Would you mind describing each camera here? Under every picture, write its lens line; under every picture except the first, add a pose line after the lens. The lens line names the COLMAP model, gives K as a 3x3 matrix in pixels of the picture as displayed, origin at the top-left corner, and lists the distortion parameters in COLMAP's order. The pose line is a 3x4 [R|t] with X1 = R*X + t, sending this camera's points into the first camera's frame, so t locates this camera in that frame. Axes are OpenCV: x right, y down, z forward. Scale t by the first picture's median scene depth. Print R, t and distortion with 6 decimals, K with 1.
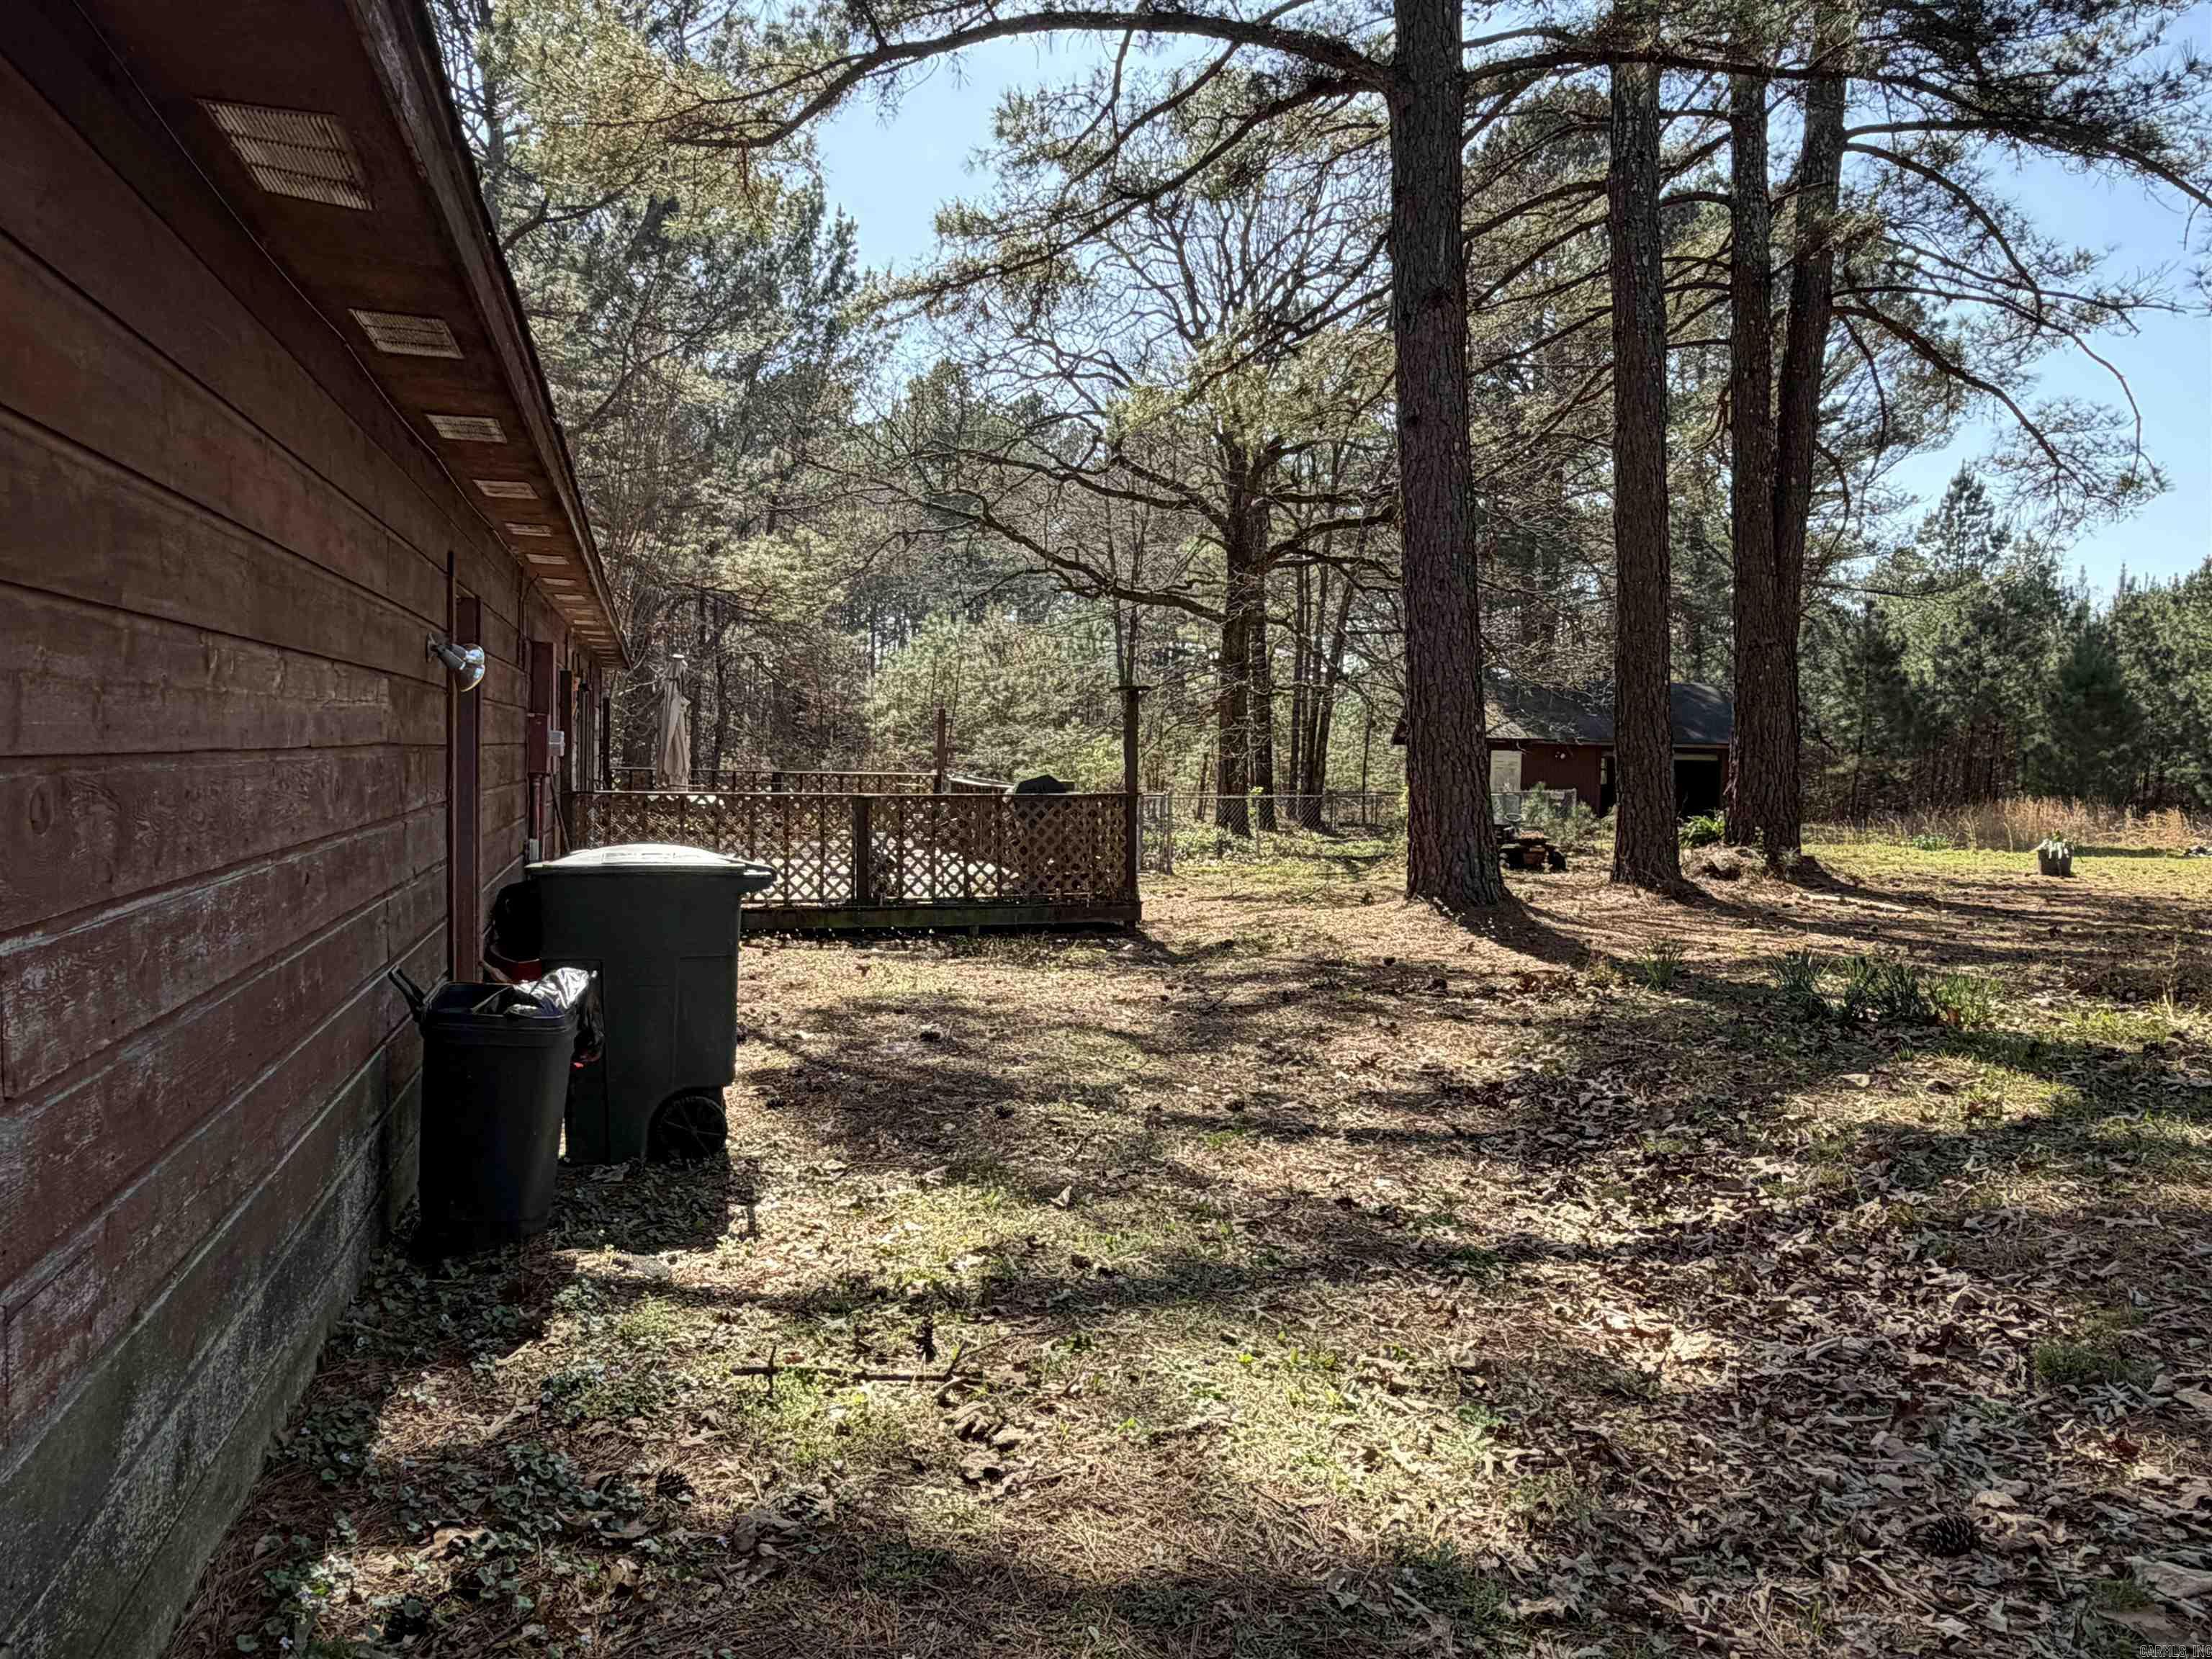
lens RADIAL K [[1547.5, 0, 1120.7], [0, 1547.5, 827.0], [0, 0, 1]] dist [0.016099, -0.011940]
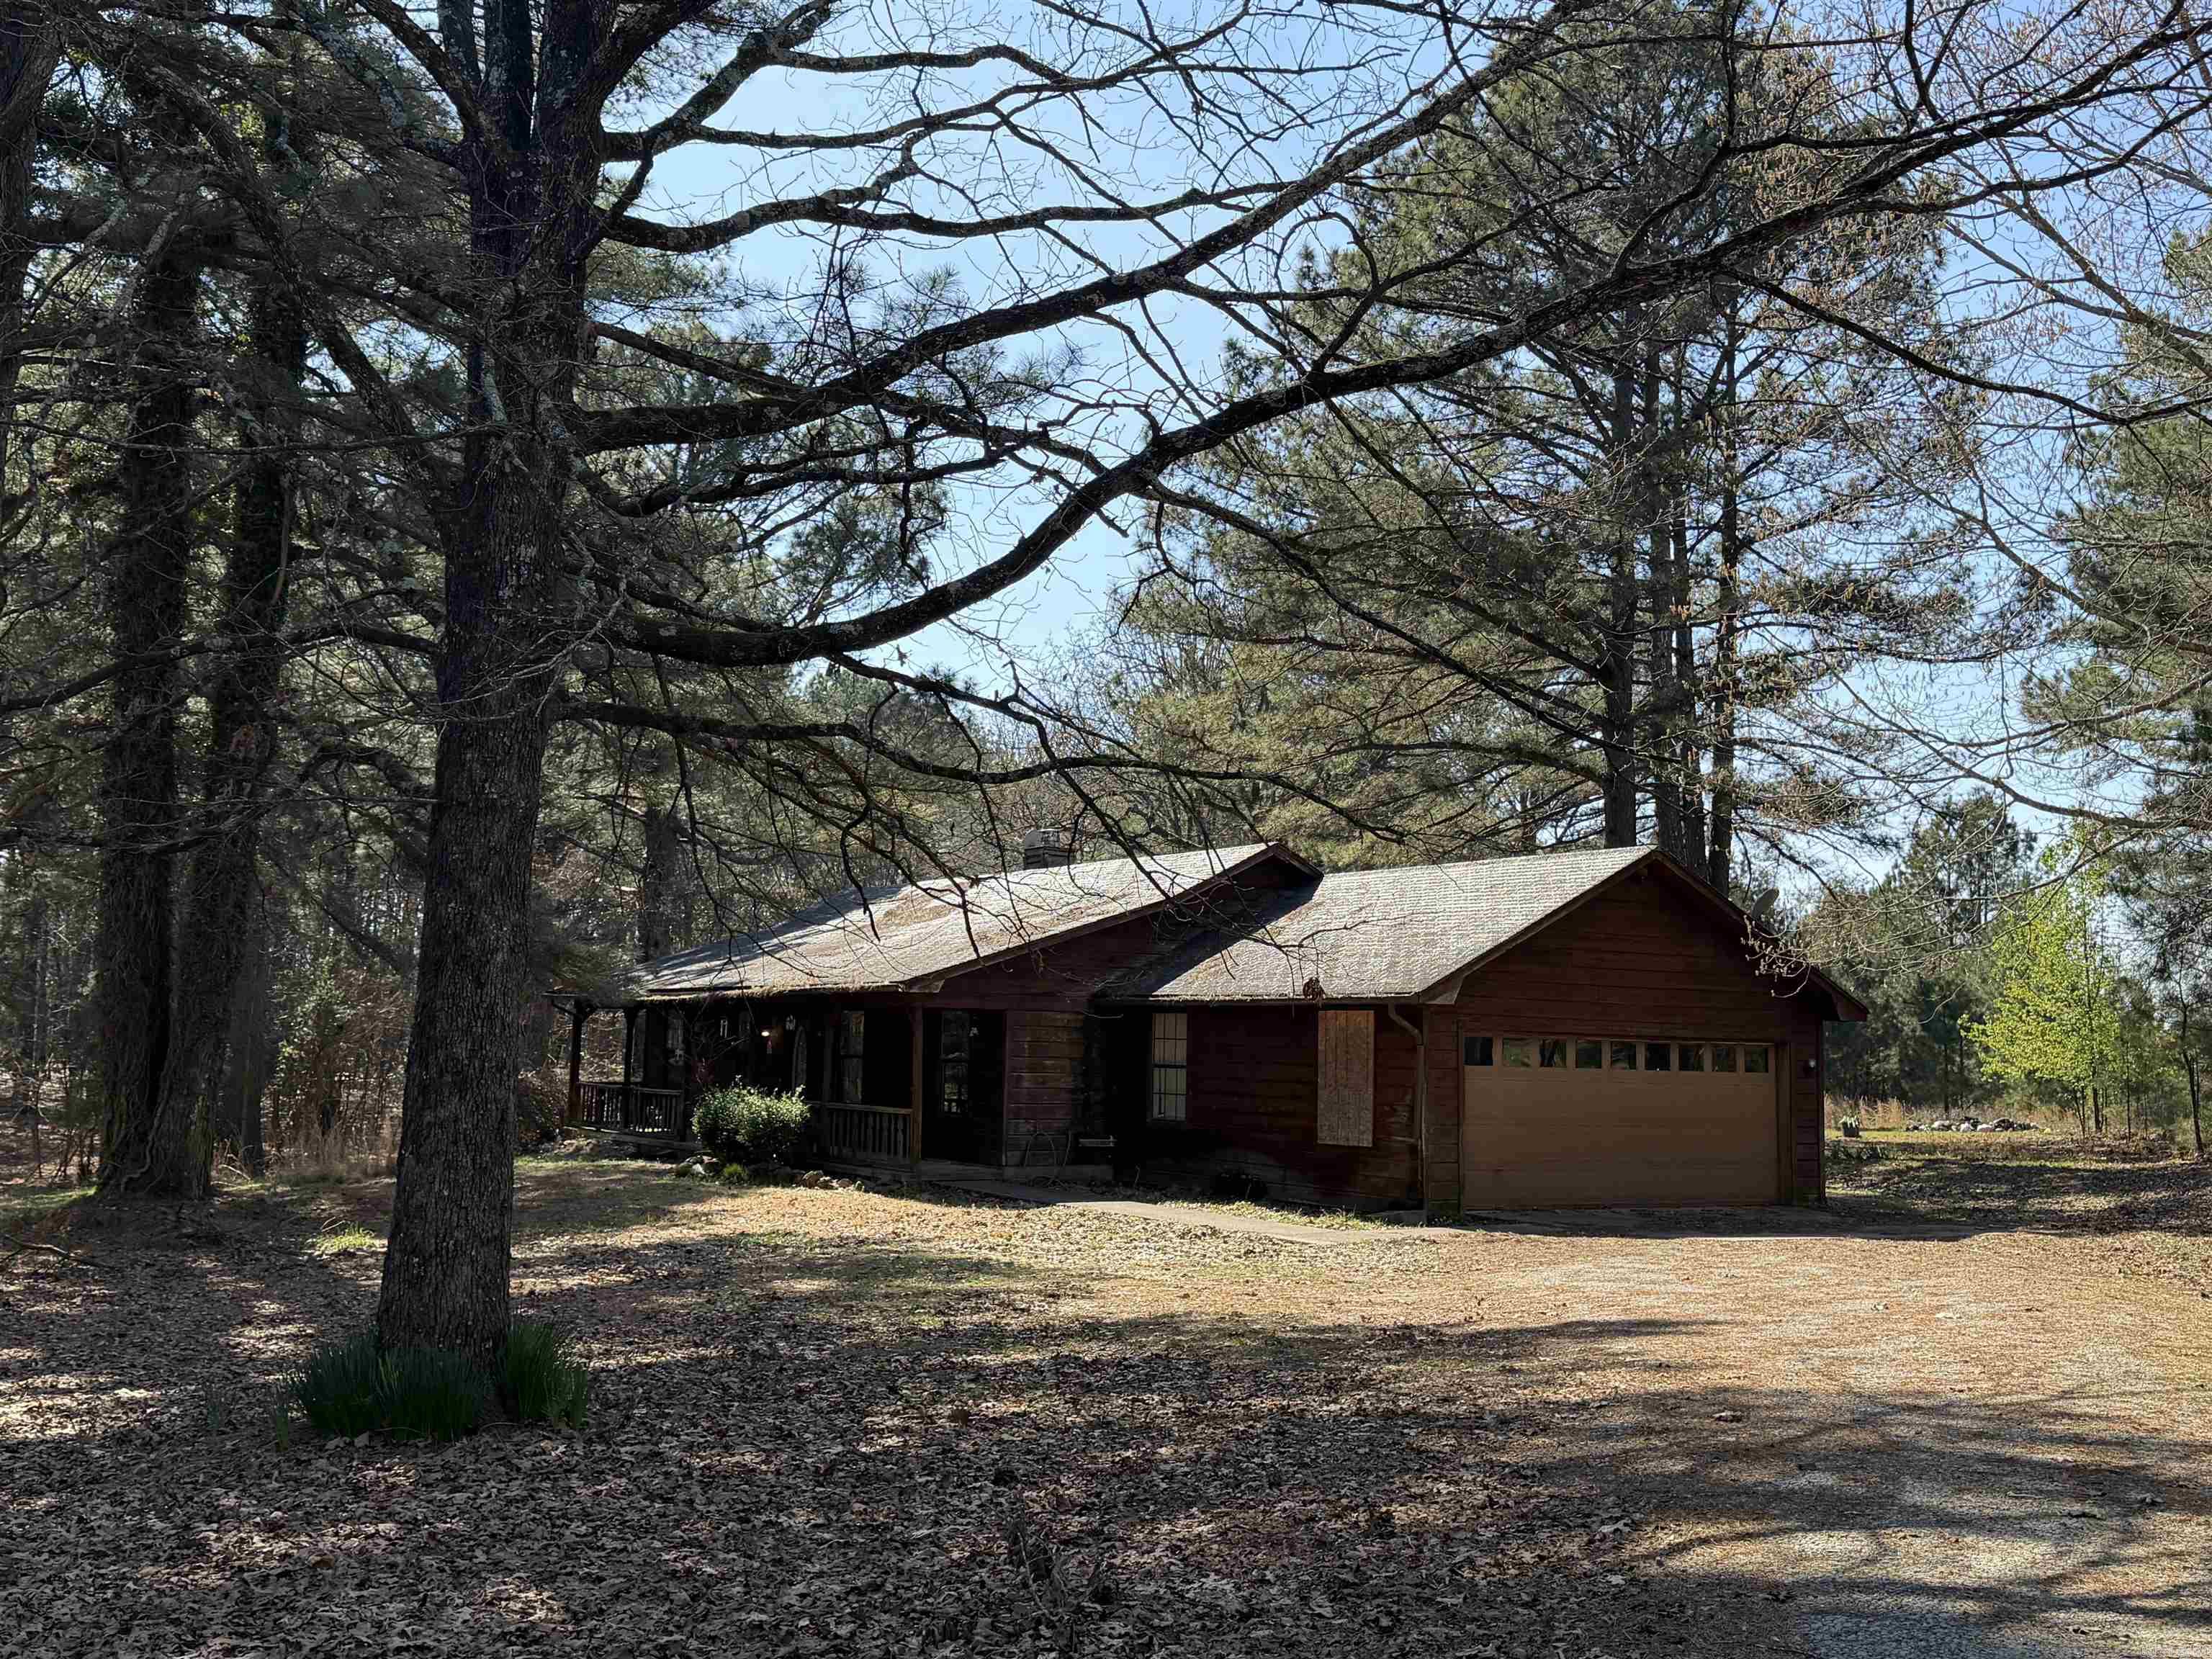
lens RADIAL K [[2174.5, 0, 1112.1], [0, 2174.5, 826.5], [0, 0, 1]] dist [0.069044, 0.000000]
pose [[0.962368, 0.024331, 0.270656, -1.424343], [0.013714, 0.990366, -0.137790, 0.022515], [-0.271402, 0.136317, 0.952764, -1.908728]]
